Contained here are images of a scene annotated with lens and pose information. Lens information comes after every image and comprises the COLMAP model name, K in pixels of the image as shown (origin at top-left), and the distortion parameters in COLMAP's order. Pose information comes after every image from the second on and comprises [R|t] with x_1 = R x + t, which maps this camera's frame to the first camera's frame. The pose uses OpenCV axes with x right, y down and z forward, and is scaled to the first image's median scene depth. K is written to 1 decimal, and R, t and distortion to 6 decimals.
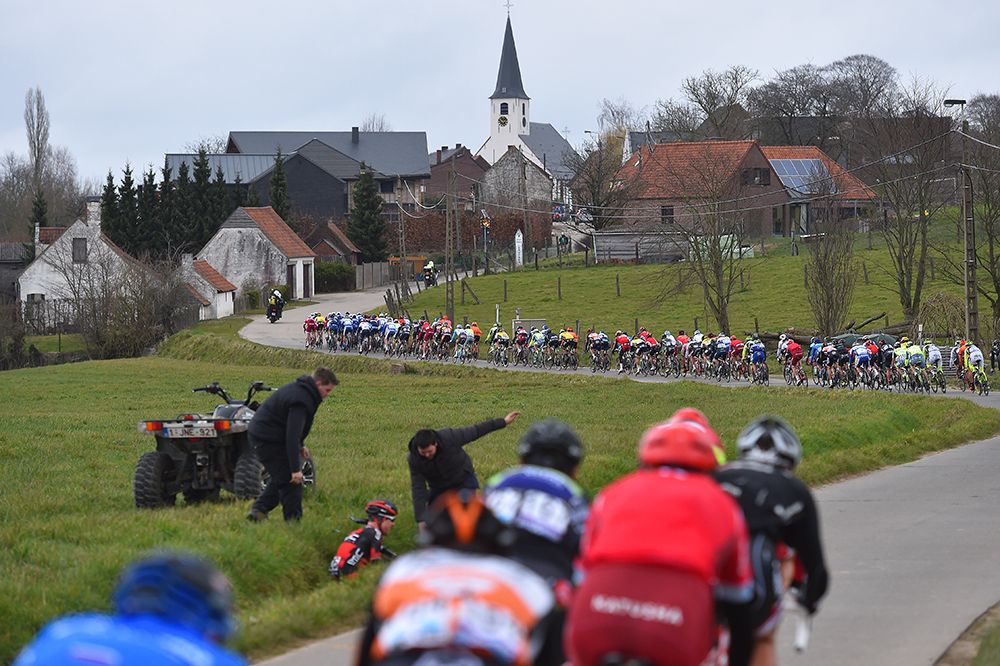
lens RADIAL K [[4010.5, 0, 500.0], [0, 4010.5, 333.0], [0, 0, 1]] dist [0.599988, 0.781019]
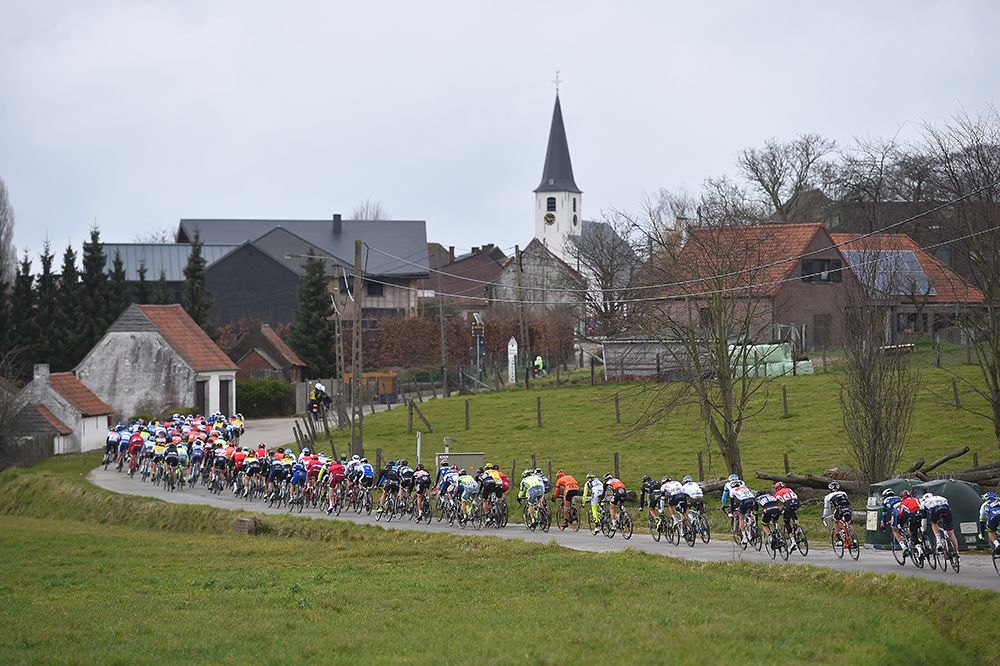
lens RADIAL K [[4532.4, 0, 500.0], [0, 4532.4, 333.0], [0, 0, 1]] dist [1.252152, -1.653241]
pose [[0.999836, 0.004691, -0.017478, 0.018057], [-0.005219, 0.999527, -0.030324, -0.000259], [0.017328, 0.030410, 0.999387, 0.136352]]
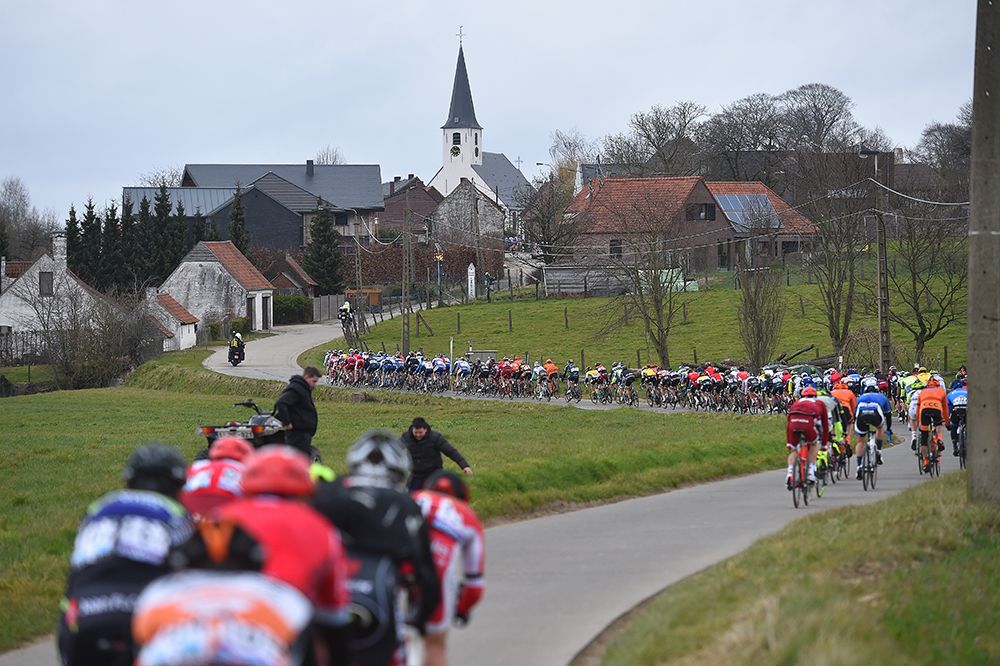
lens RADIAL K [[4106.7, 0, 500.0], [0, 4106.7, 333.0], [0, 0, 1]] dist [0.962738, 0.981727]
pose [[0.999932, 0.000168, 0.011676, -0.000311], [-0.000082, 0.999973, -0.007377, -0.000050], [-0.011677, 0.007376, 0.999905, -0.055896]]
